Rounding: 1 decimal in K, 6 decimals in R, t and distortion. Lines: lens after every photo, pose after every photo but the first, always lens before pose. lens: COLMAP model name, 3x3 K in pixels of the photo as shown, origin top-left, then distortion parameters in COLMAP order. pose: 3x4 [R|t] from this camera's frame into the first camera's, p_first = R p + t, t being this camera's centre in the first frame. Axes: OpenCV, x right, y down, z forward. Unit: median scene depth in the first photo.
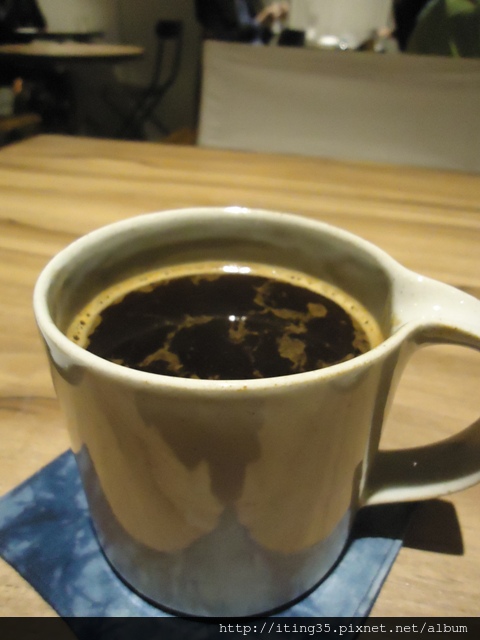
lens RADIAL K [[481.8, 0, 240.0], [0, 481.8, 320.0], [0, 0, 1]] dist [0.000679, 0.003415]
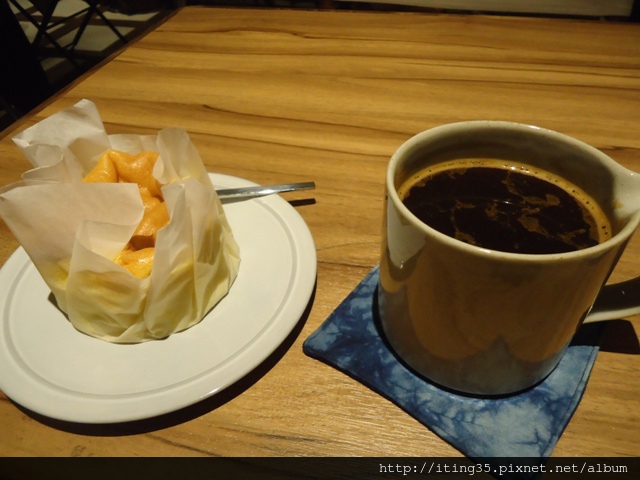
lens RADIAL K [[481.8, 0, 322.8], [0, 481.8, 241.6], [0, 0, 1]] dist [0.000679, 0.003415]
pose [[0.997978, -0.049813, -0.039481, -0.446828], [0.055425, 0.986059, 0.156893, -0.139905], [0.031115, -0.158764, 0.986826, -0.441379]]
